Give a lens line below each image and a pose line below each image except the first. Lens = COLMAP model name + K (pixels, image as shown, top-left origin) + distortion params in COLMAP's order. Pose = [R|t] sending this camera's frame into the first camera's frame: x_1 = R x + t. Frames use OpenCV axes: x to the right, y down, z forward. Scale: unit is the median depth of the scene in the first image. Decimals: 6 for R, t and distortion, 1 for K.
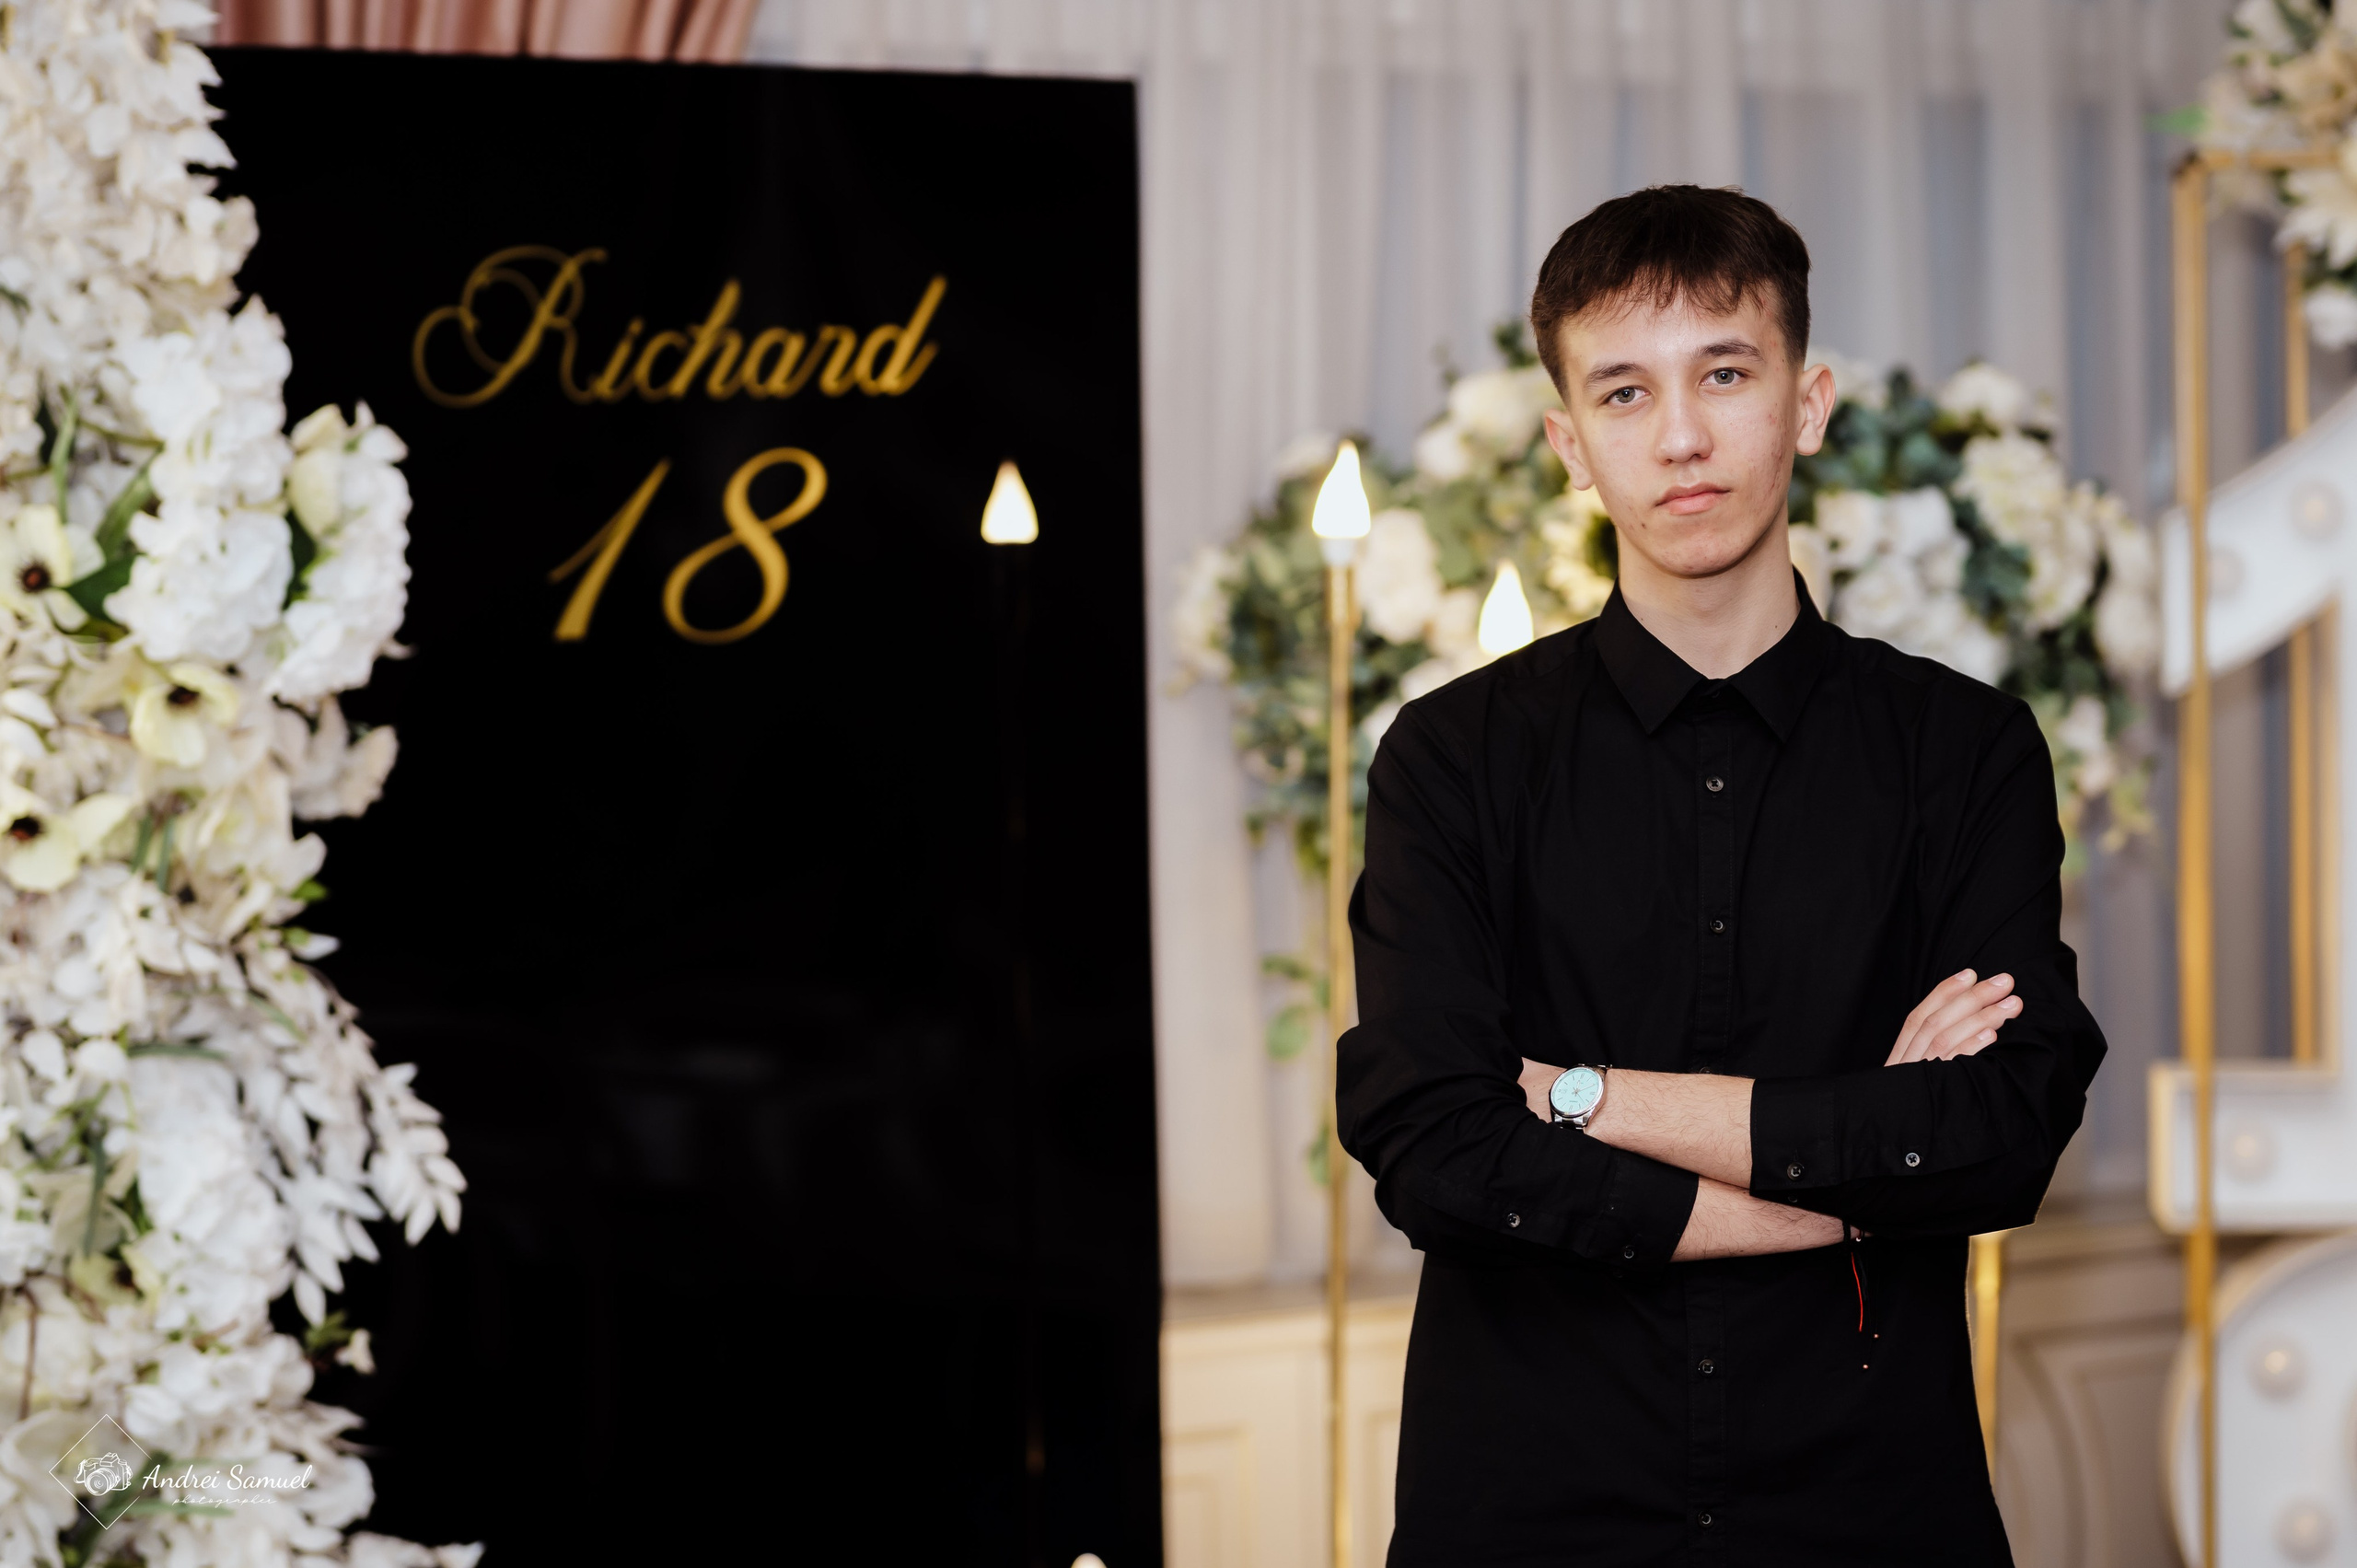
lens RADIAL K [[6107.7, 0, 1178.5], [0, 6107.7, 784.0], [0, 0, 1]] dist [0.009094, -0.107728]
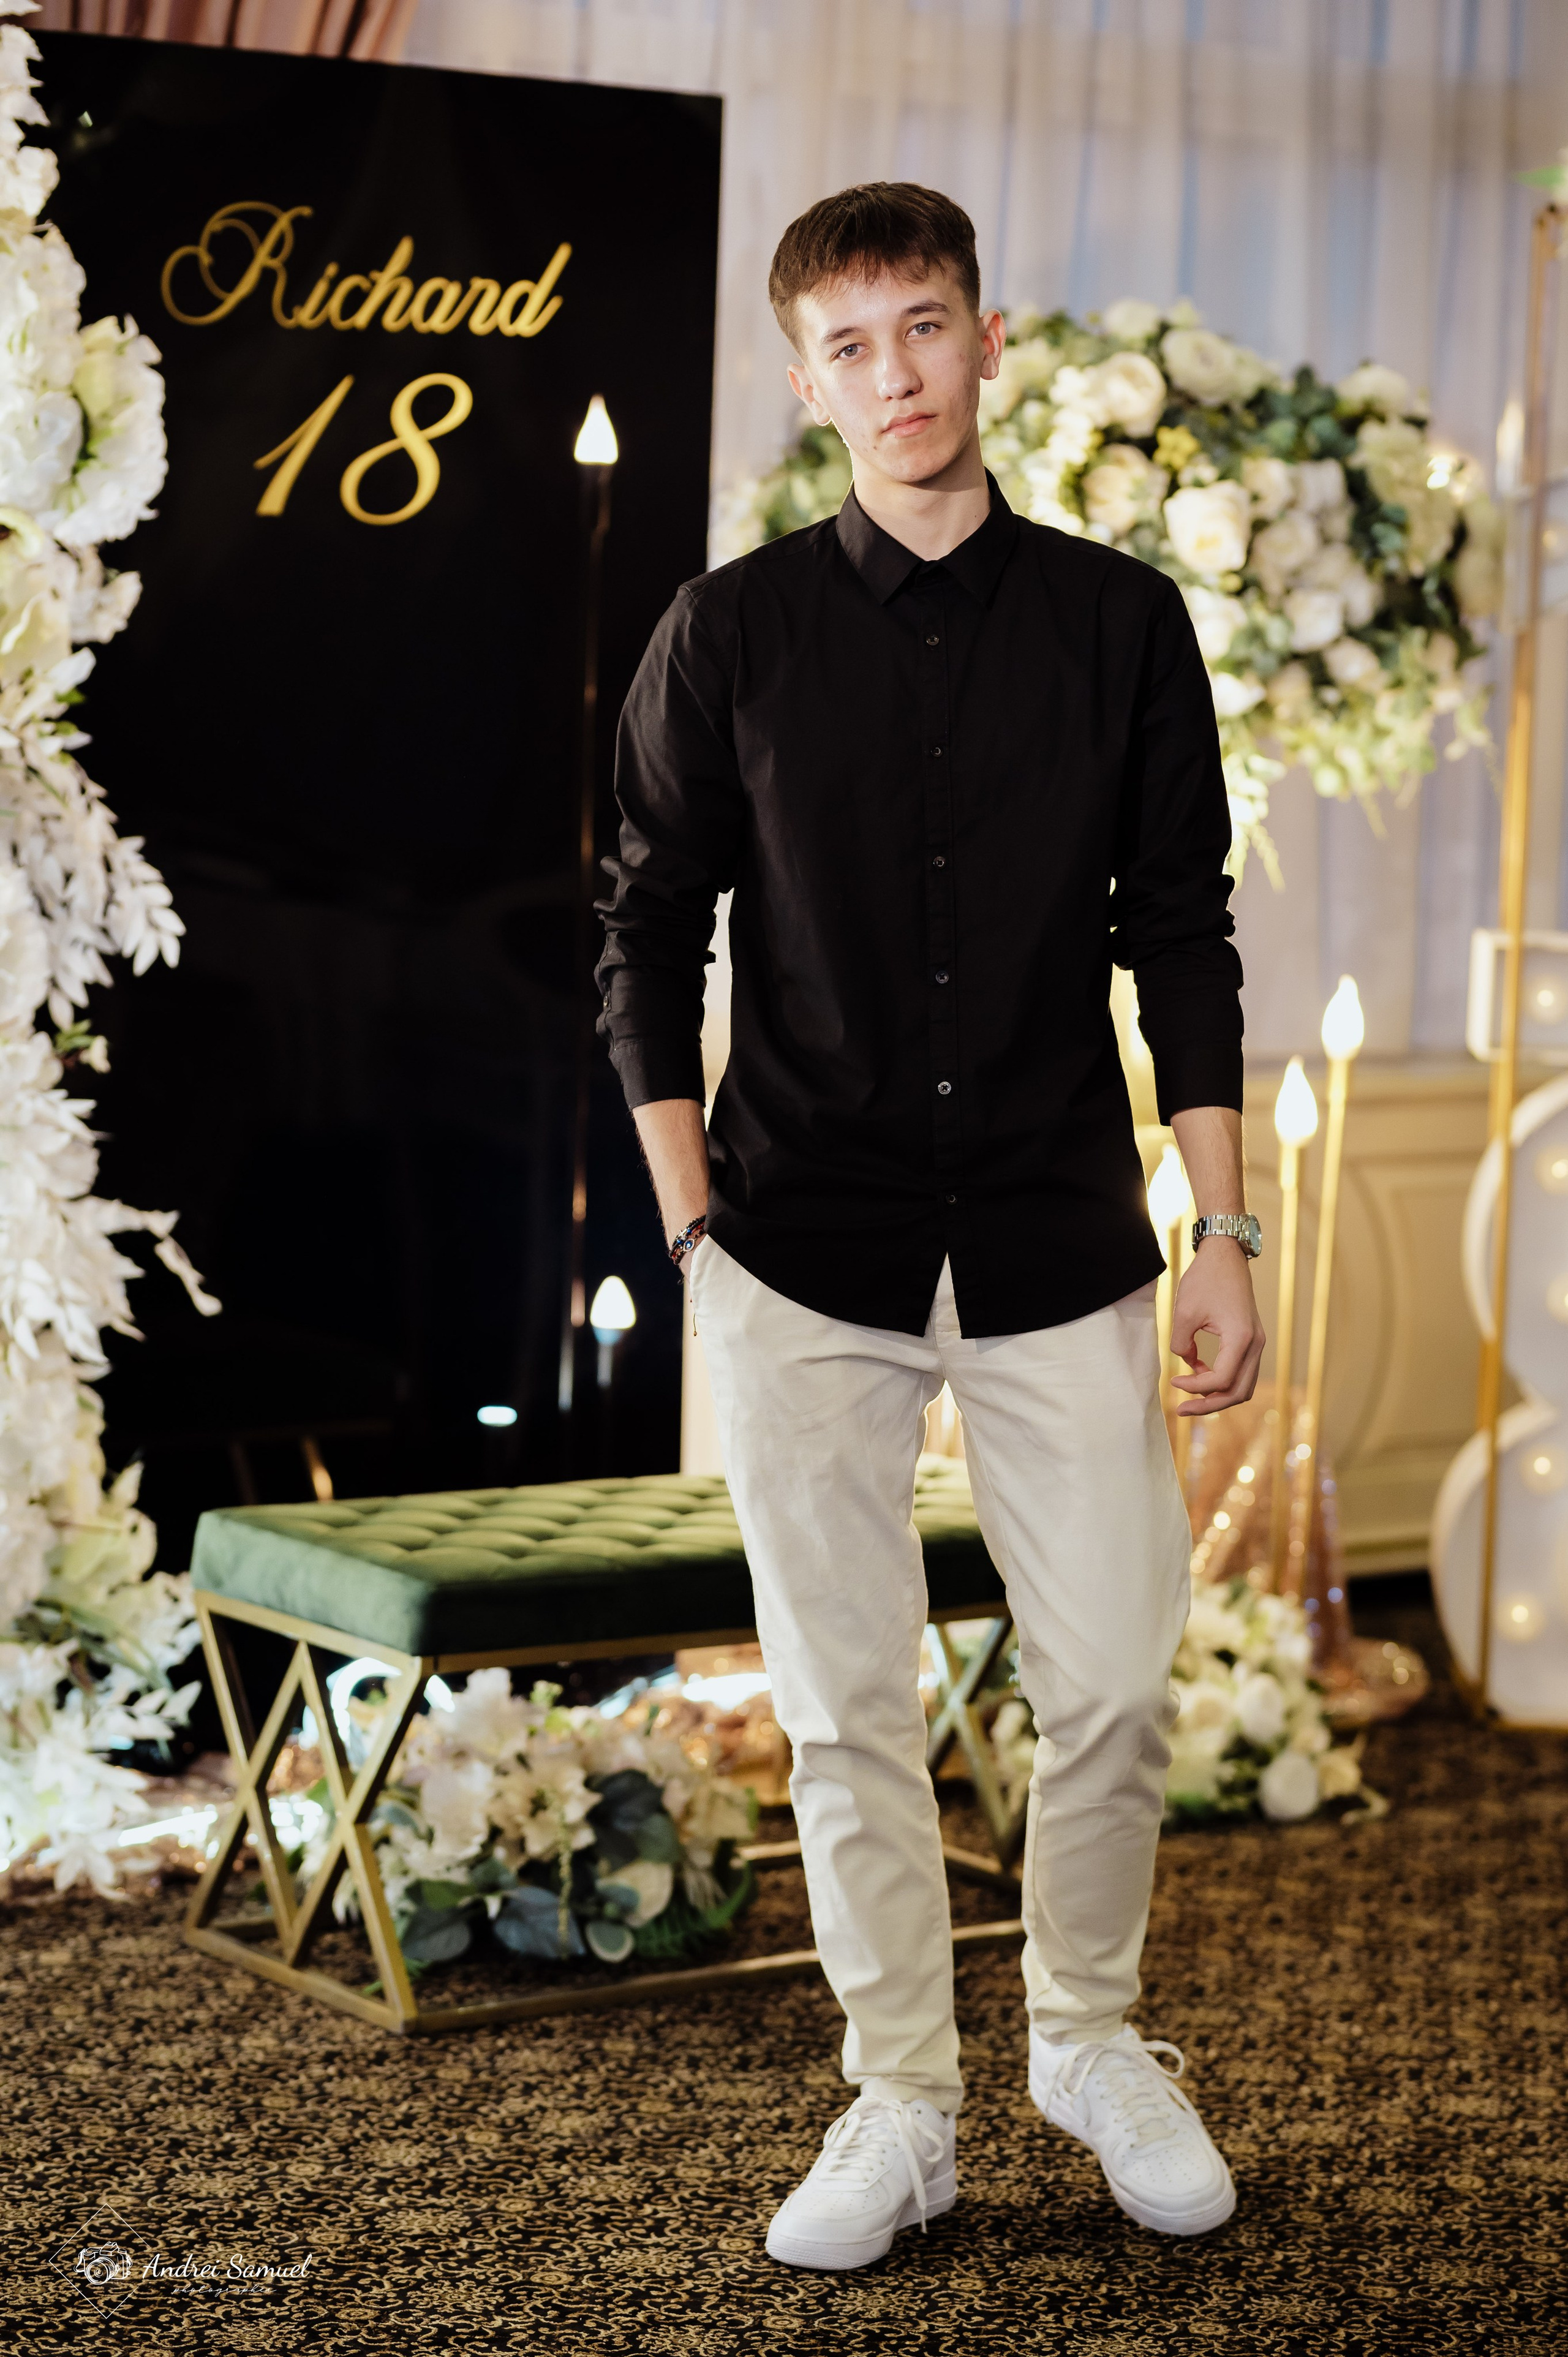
lens RADIAL K [[6107.5, 0, 784.0], [0, 6107.5, 1178.5], [0, 0, 1]] dist [0.009094, -0.107728]
pose [[0.997168, 0.048505, 0.057466, -0.059494], [-0.051907, 0.996892, 0.059260, 0.033460], [-0.054413, -0.062075, 0.996587, -0.283357]]
